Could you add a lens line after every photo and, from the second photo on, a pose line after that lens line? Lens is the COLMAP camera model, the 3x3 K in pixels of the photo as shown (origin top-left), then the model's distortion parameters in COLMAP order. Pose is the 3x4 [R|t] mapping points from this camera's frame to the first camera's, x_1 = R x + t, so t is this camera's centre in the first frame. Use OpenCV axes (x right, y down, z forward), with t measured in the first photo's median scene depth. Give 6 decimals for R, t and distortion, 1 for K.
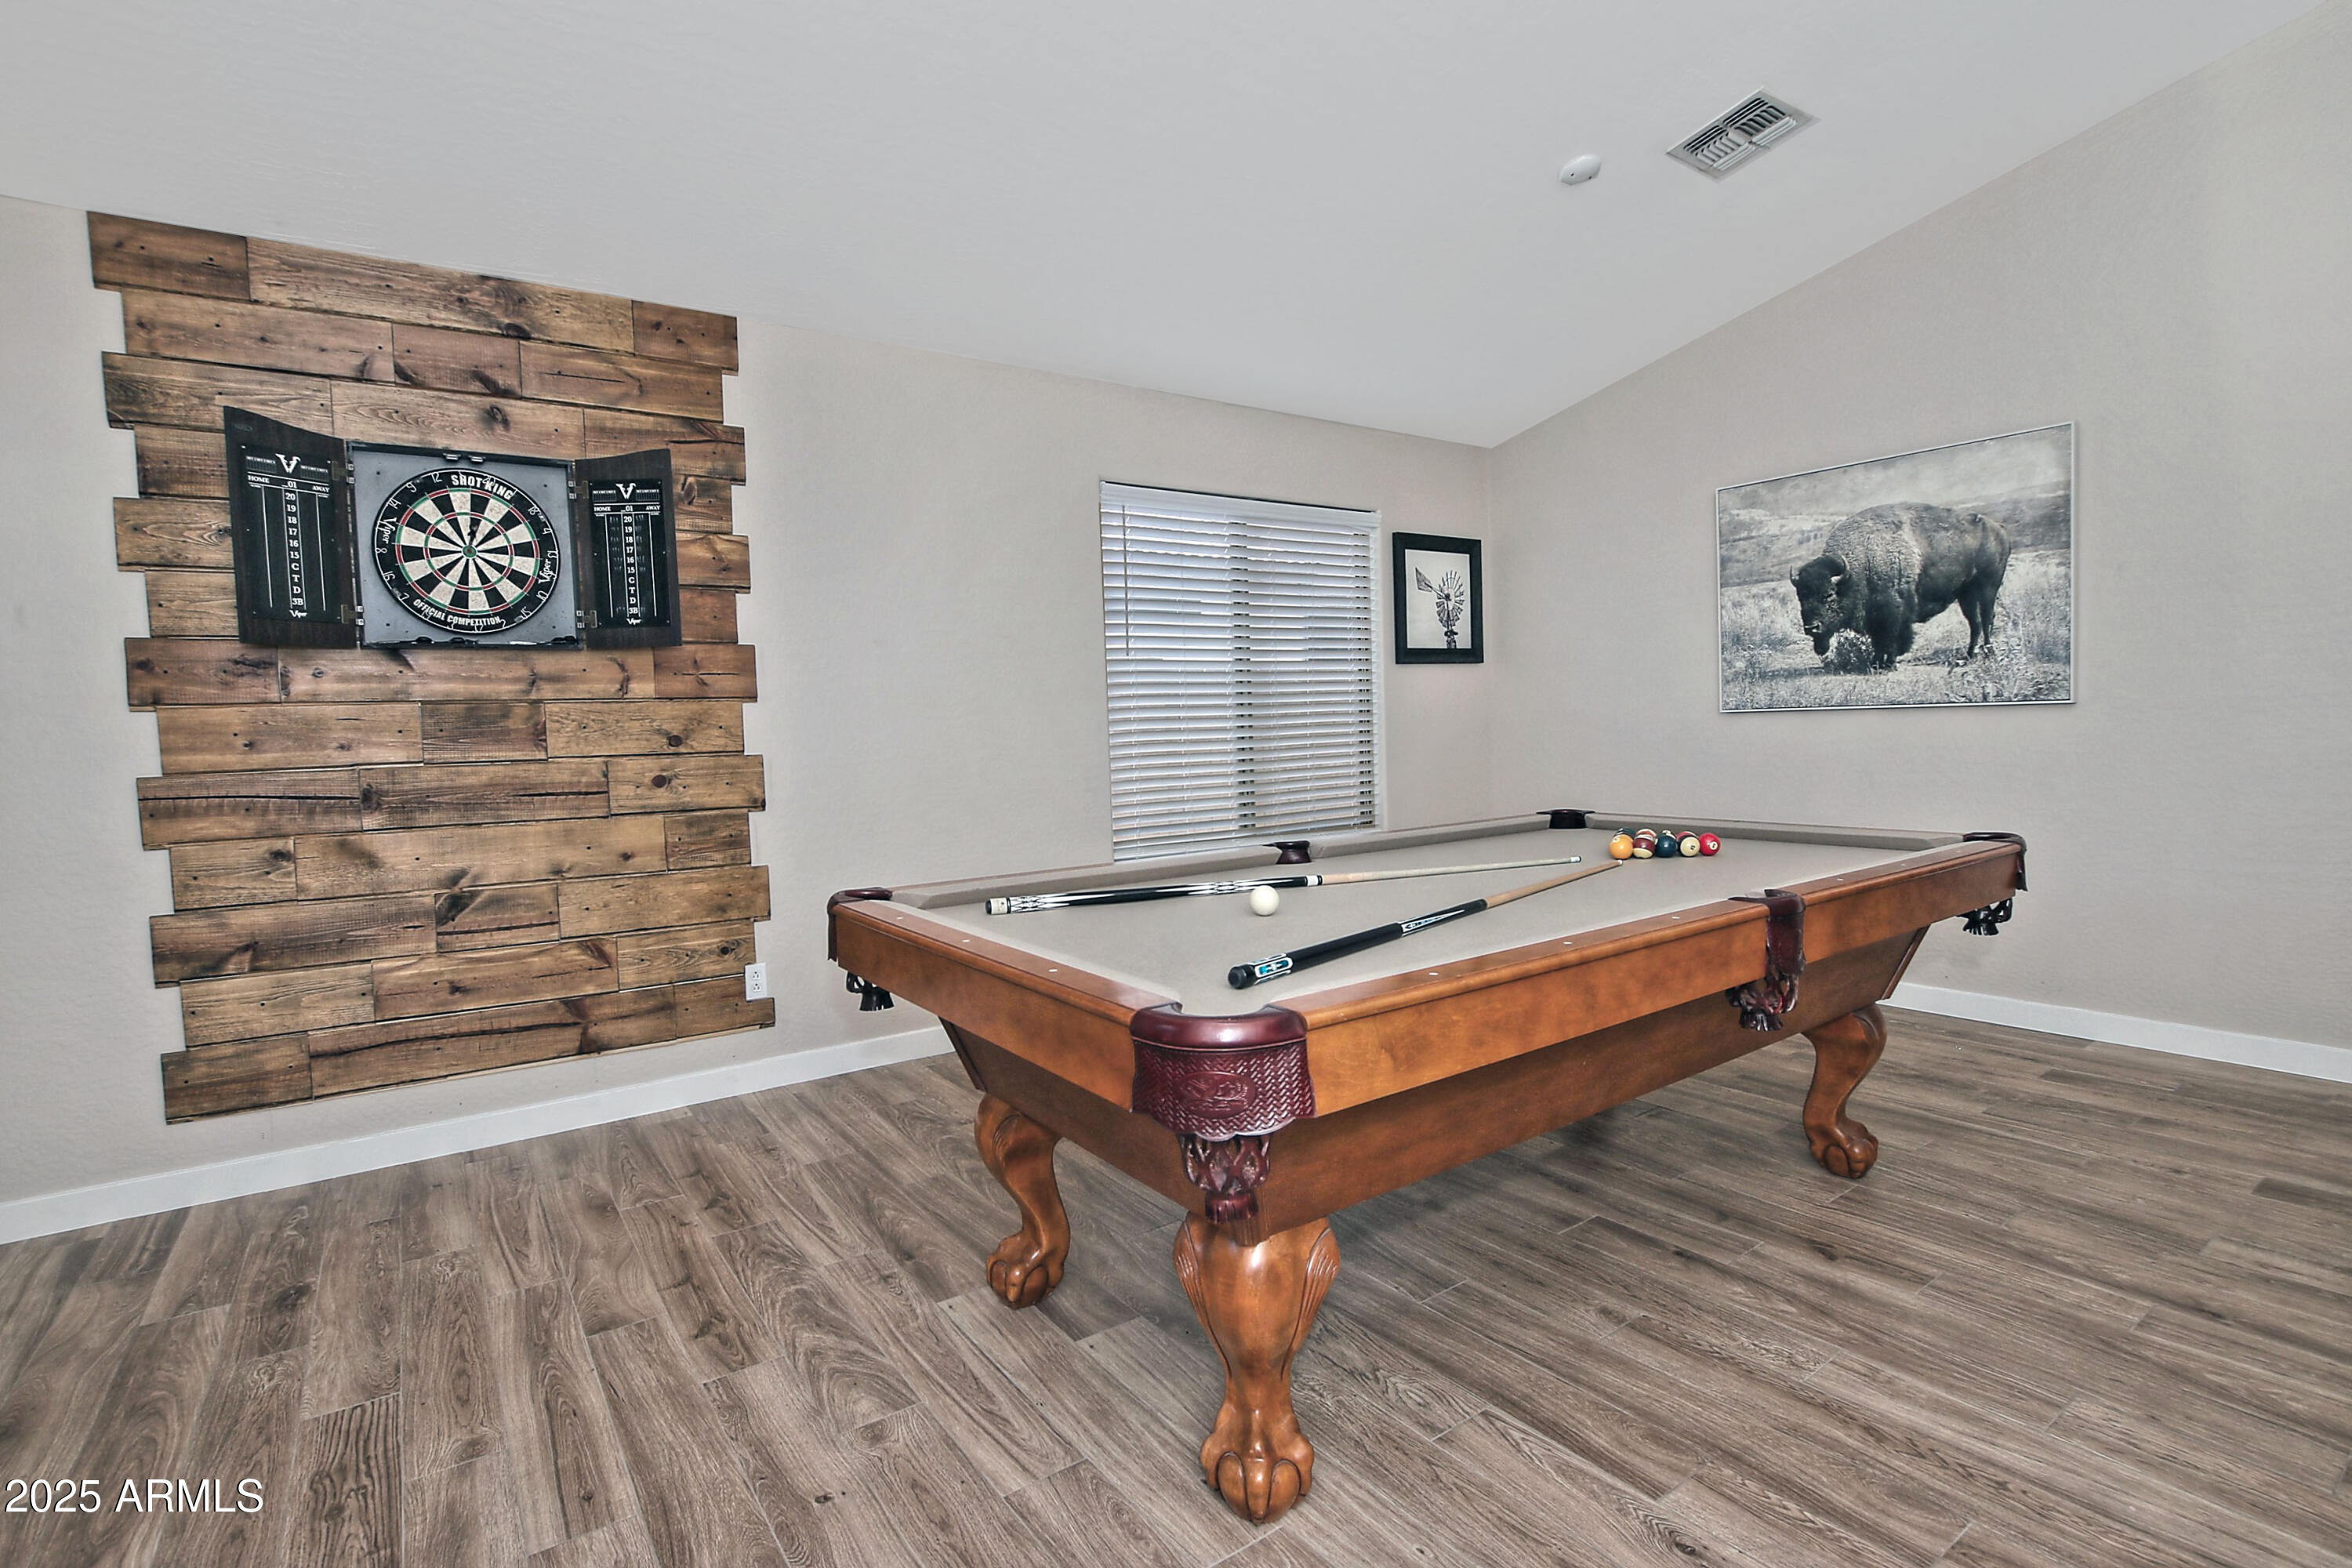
lens RADIAL K [[1103.9, 0, 1164.8], [0, 1103.9, 760.0], [0, 0, 1]] dist [-0.020684, 0.003433]
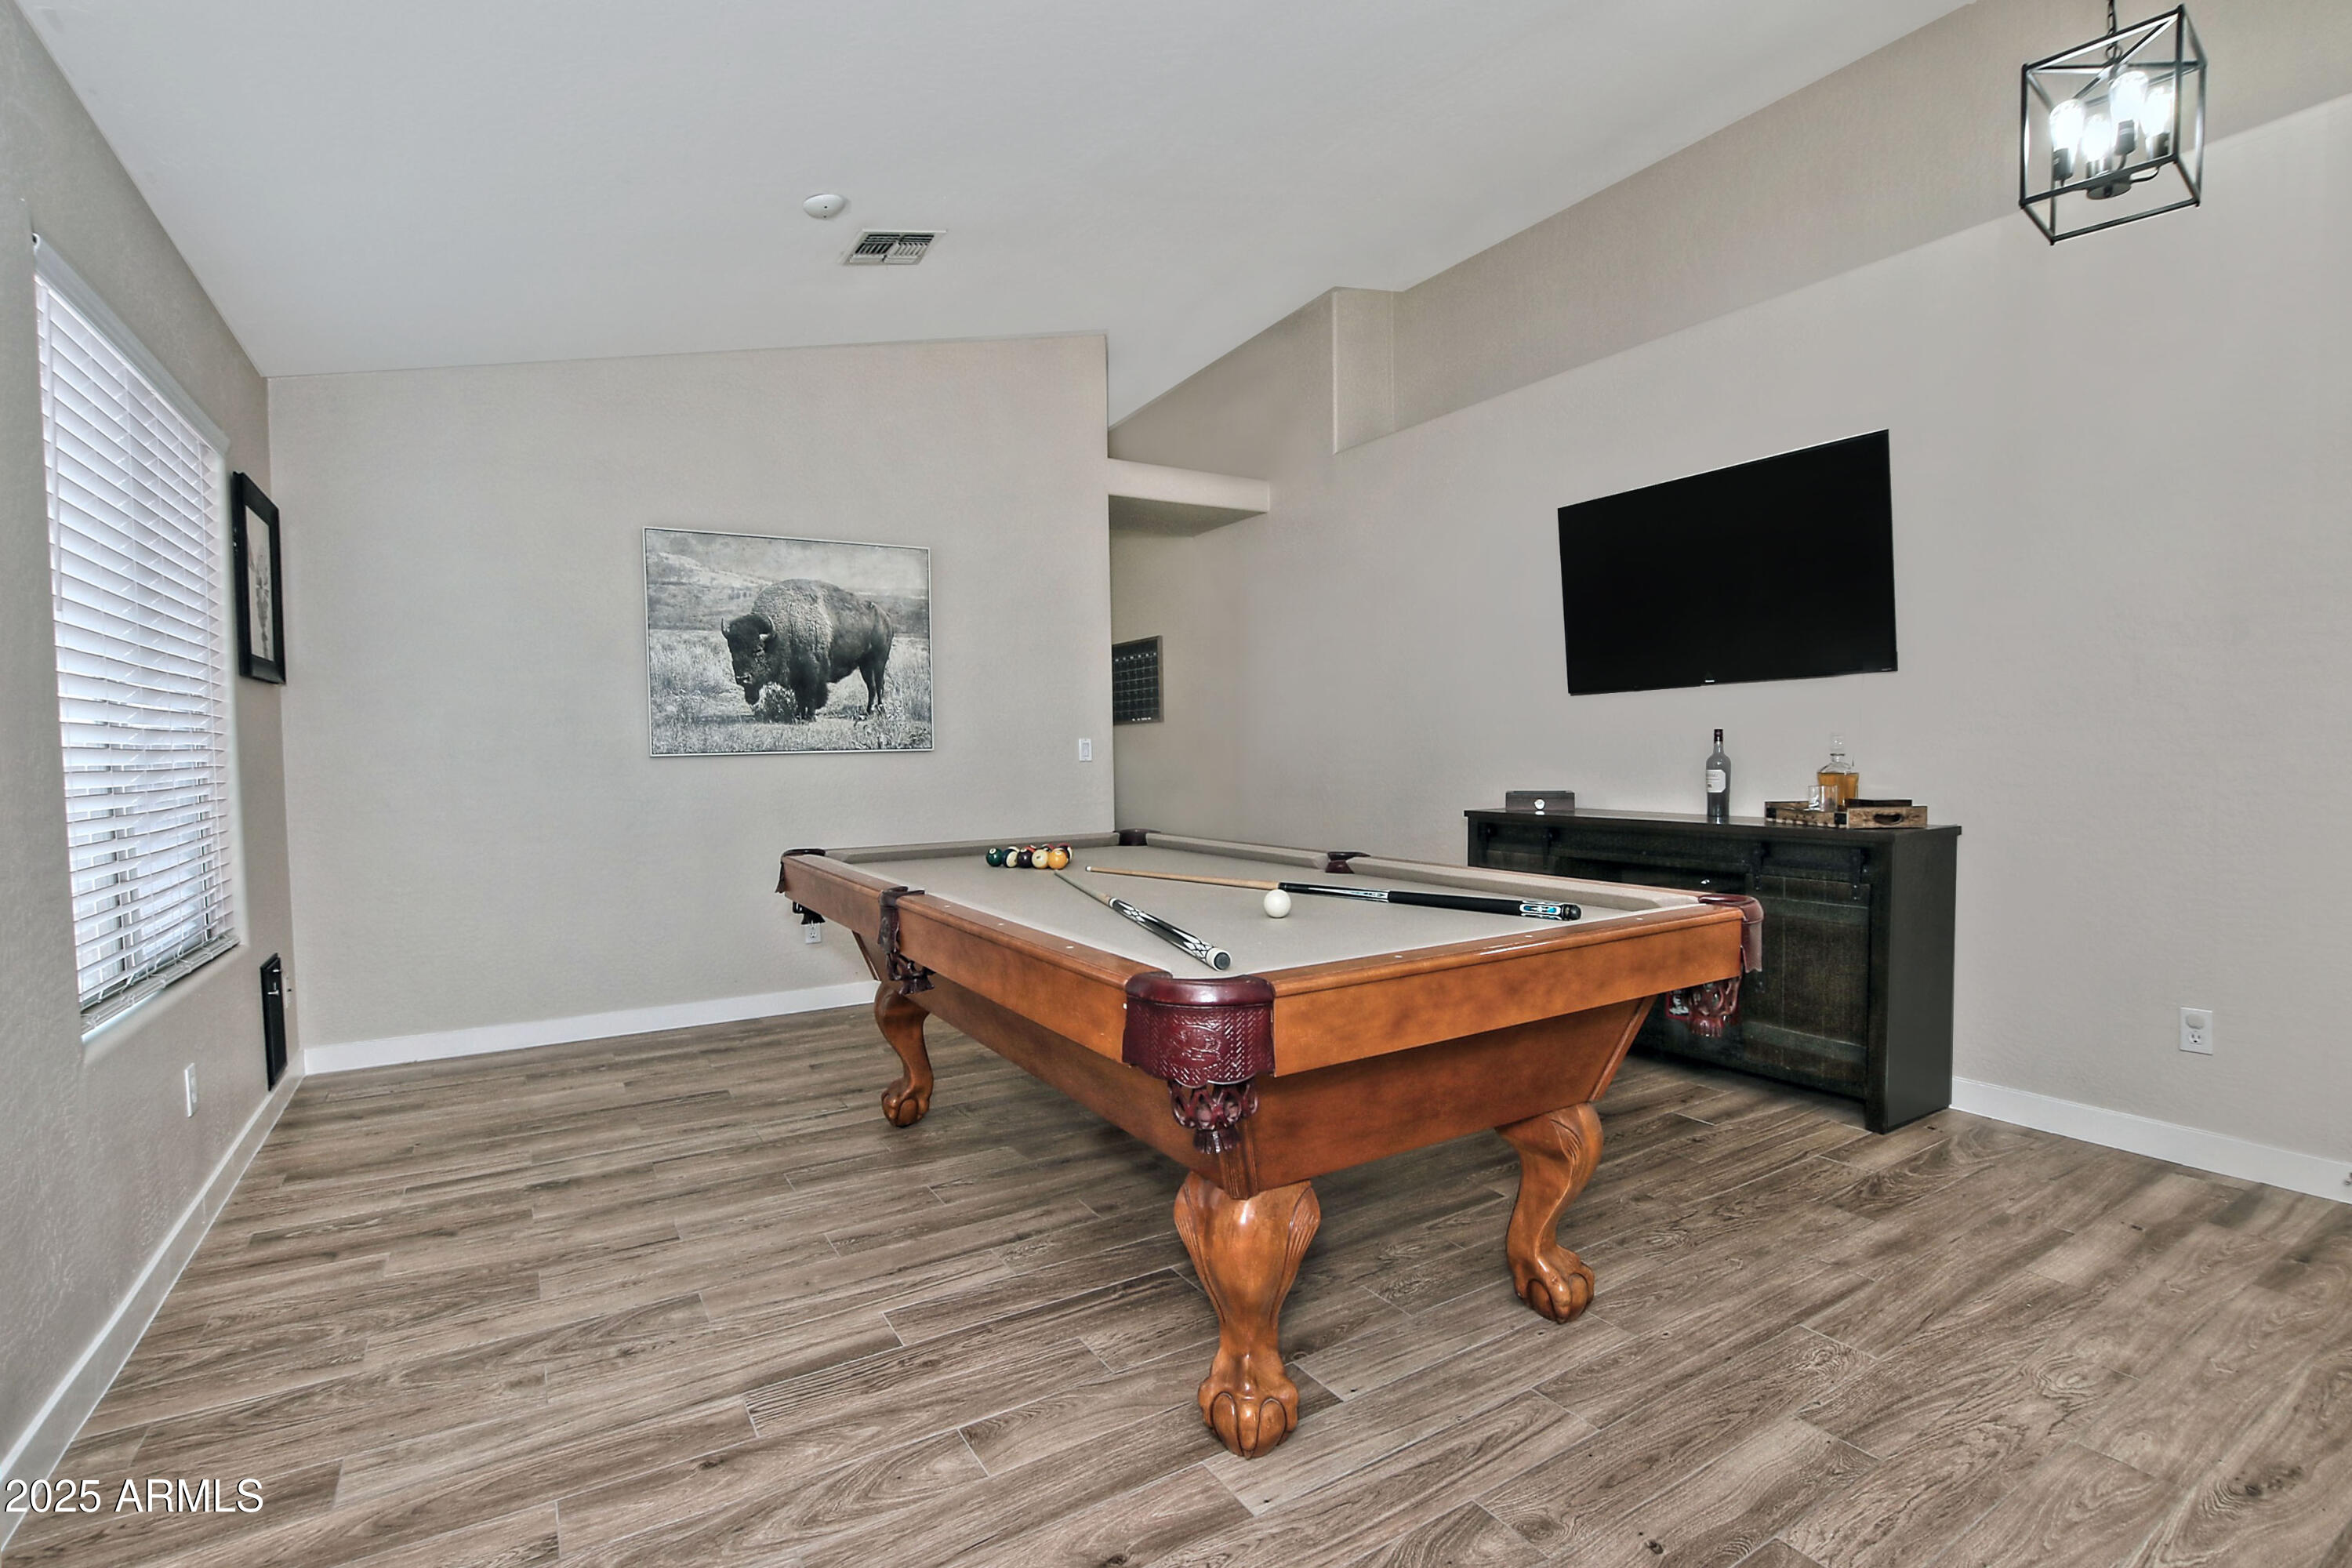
lens RADIAL K [[1103.9, 0, 1200.6], [0, 1103.9, 804.4], [0, 0, 1]] dist [-0.020684, 0.003433]
pose [[0.055818, -0.029351, 0.998009, -0.536917], [0.049745, 0.998408, 0.026580, -0.003256], [-0.997201, 0.048162, 0.057189, 0.559415]]
